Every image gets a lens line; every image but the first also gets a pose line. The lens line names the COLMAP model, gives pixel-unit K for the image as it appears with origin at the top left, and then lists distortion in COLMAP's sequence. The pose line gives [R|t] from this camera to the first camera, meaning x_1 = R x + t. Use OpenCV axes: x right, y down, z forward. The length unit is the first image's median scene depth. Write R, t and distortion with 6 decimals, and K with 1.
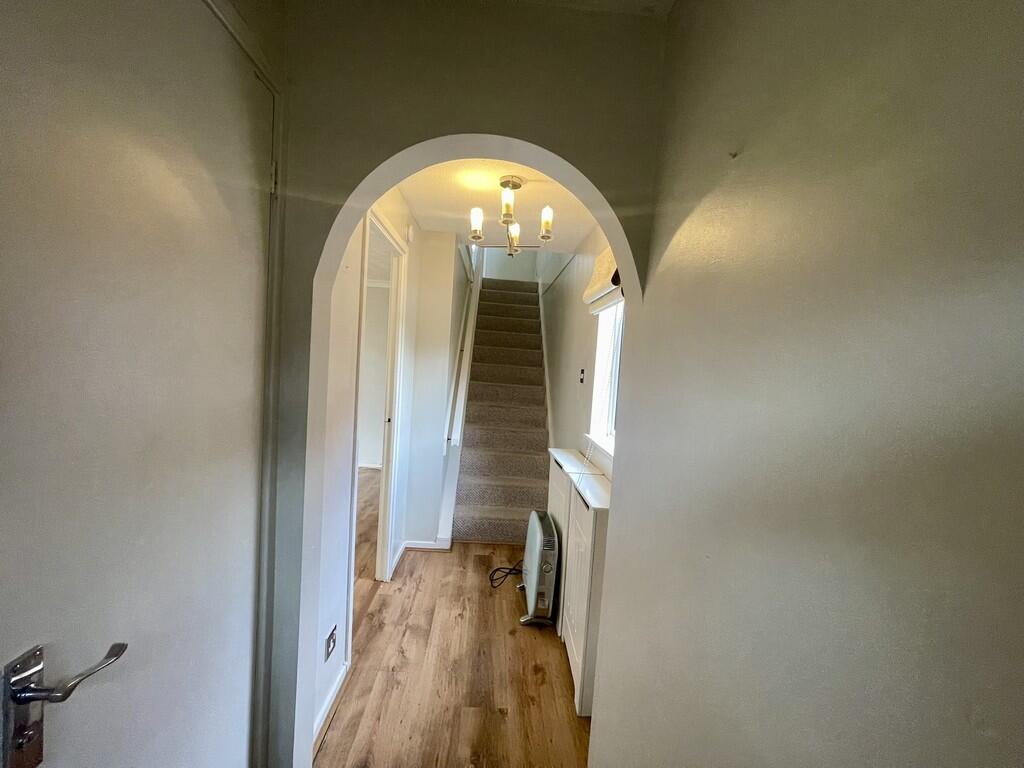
lens RADIAL K [[415.6, 0, 512.2], [0, 415.6, 384.4], [0, 0, 1]] dist [-0.002685, 0.002826]
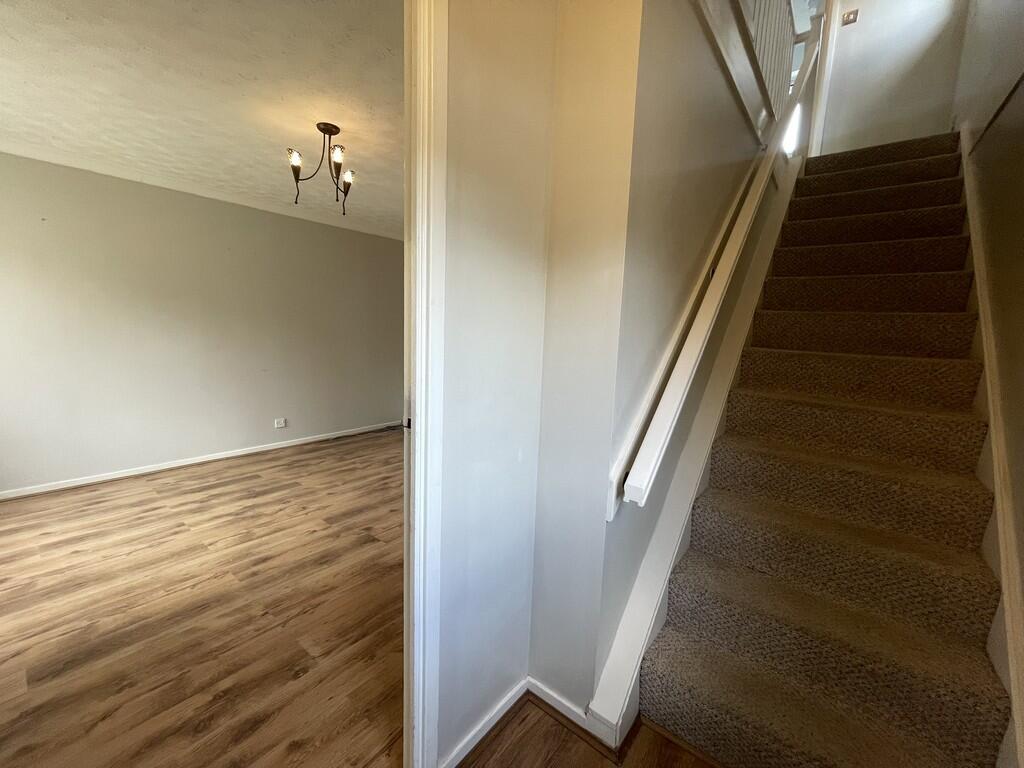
lens RADIAL K [[415.6, 0, 507.6], [0, 415.6, 383.9], [0, 0, 1]] dist [-0.002685, 0.002826]
pose [[0.749421, 0.053542, -0.659925, 0.015029], [-0.024377, 0.998280, 0.053312, 0.020238], [0.661645, -0.023866, 0.749437, 0.570801]]
